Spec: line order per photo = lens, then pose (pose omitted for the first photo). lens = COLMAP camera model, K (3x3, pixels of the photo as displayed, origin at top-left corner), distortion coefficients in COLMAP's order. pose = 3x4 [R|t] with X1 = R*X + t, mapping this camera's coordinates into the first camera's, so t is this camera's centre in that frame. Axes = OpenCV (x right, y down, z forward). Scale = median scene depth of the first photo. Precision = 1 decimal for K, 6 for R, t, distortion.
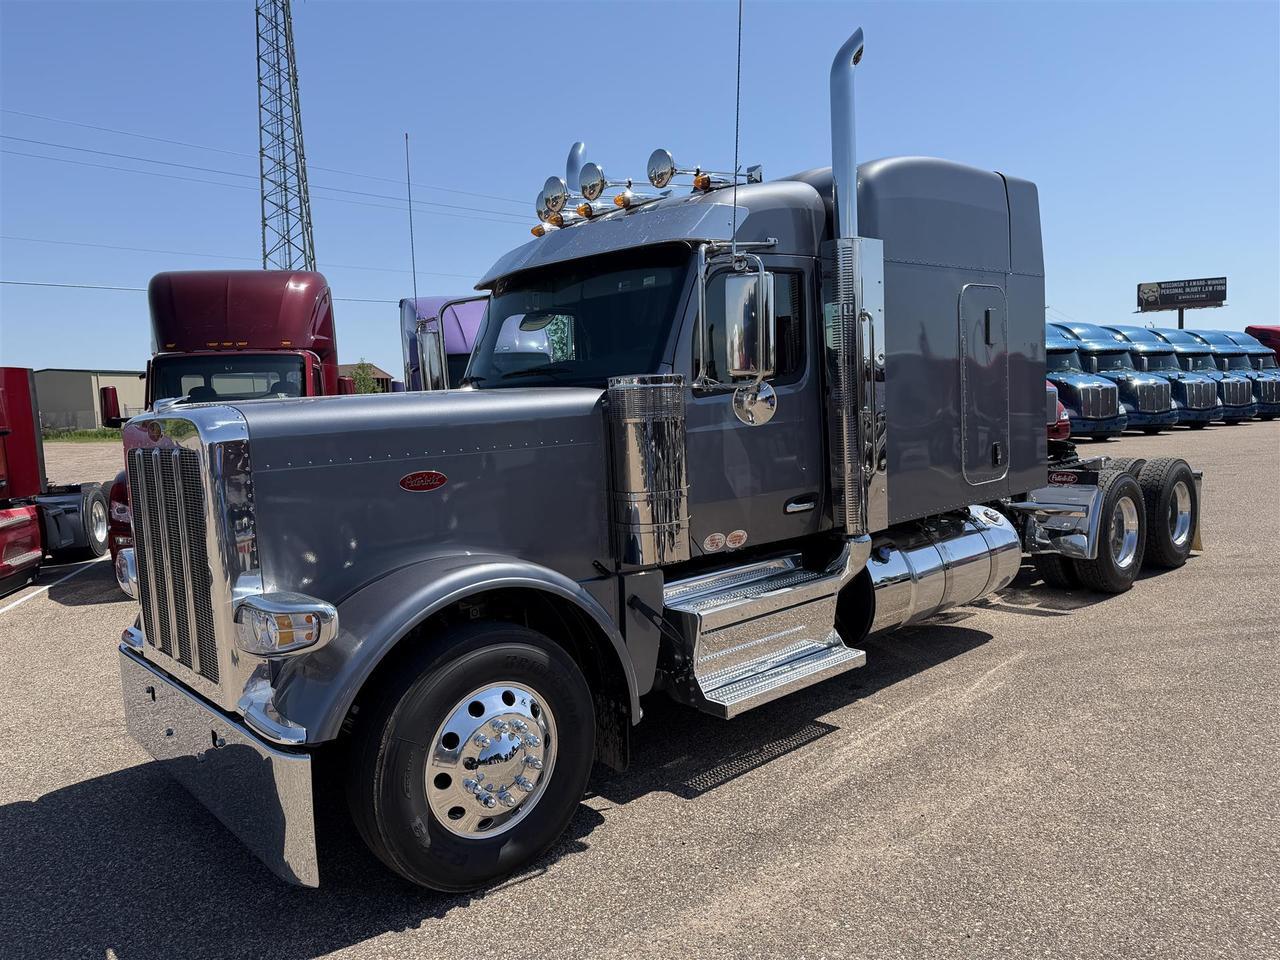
lens RADIAL K [[905.2, 0, 635.1], [0, 905.2, 487.7], [0, 0, 1]] dist [0.036896, -0.027519]
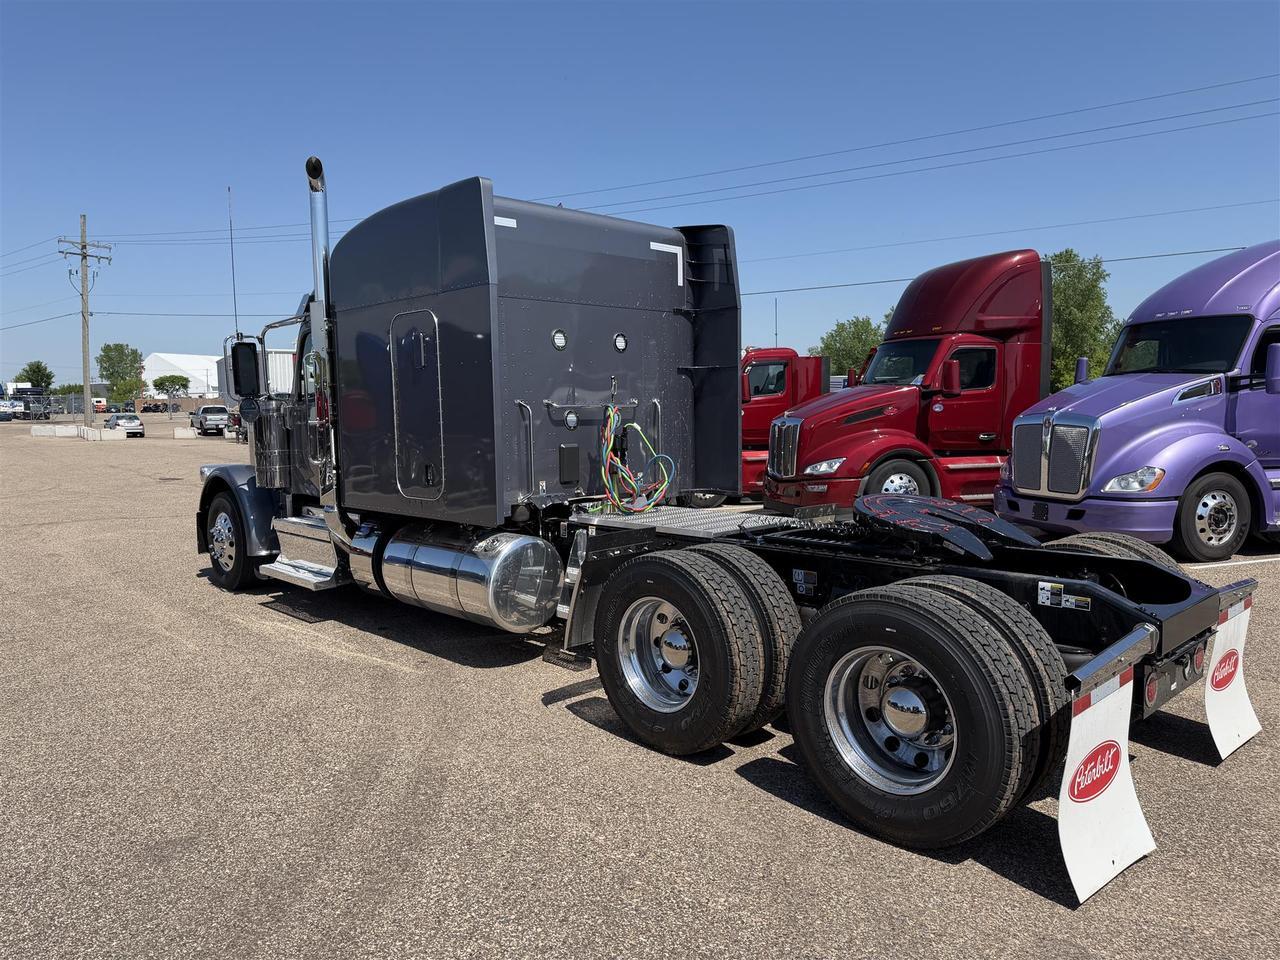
lens RADIAL K [[905.2, 0, 631.7], [0, 905.2, 471.1], [0, 0, 1]] dist [0.036896, -0.027519]
pose [[0.024988, 0.133490, -0.990735, 1.391092], [-0.072073, 0.988706, 0.131399, -0.186005], [0.997086, 0.068122, 0.034327, 1.184062]]
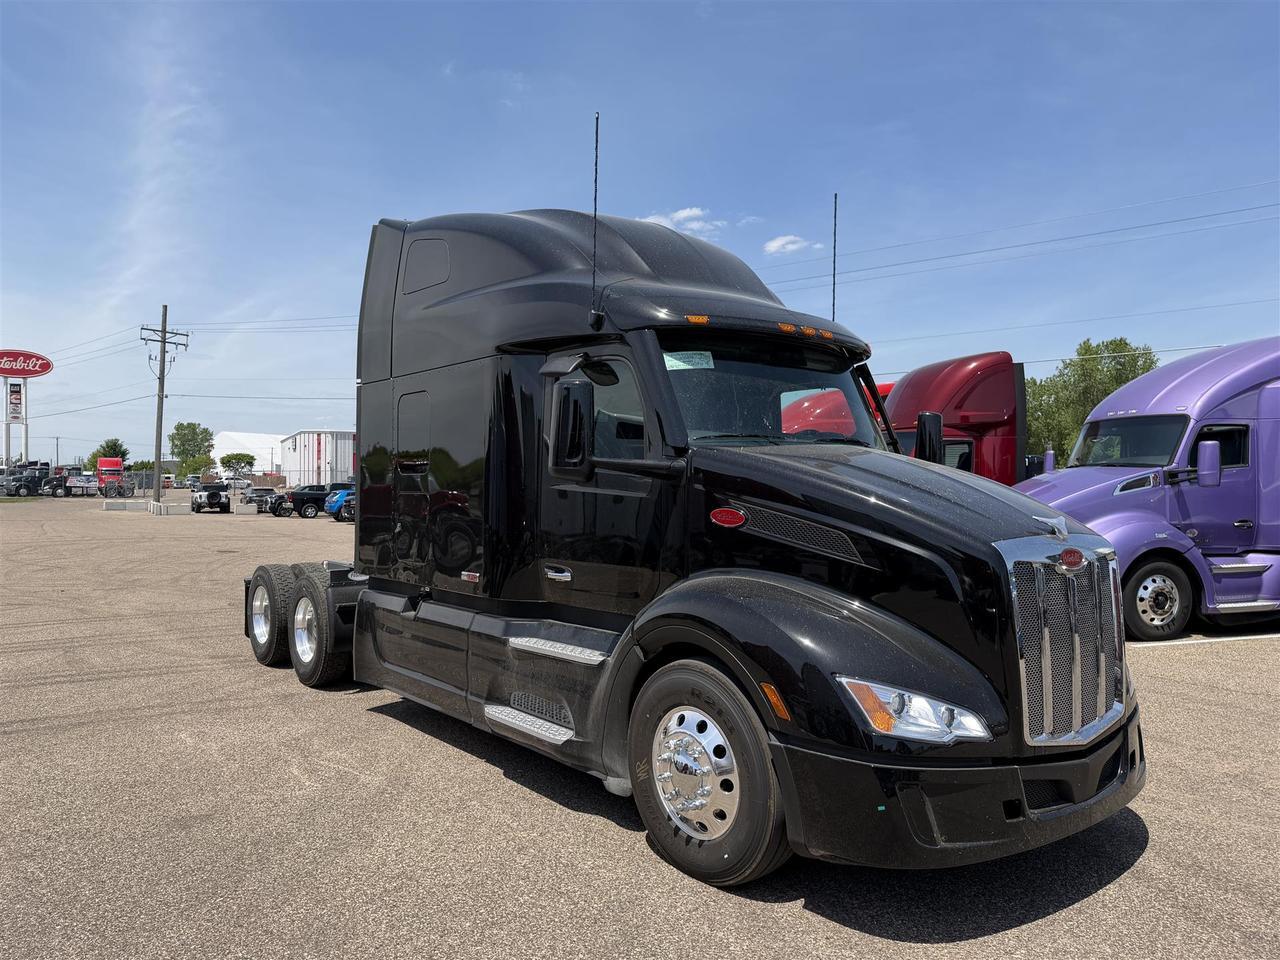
lens RADIAL K [[905.2, 0, 634.8], [0, 905.2, 474.3], [0, 0, 1]] dist [0.036896, -0.027519]
pose [[-0.030264, 0.047438, -0.998416, 1.584970], [-0.081385, 0.995440, 0.049763, -0.211131], [0.996223, 0.082763, -0.026265, 1.296229]]
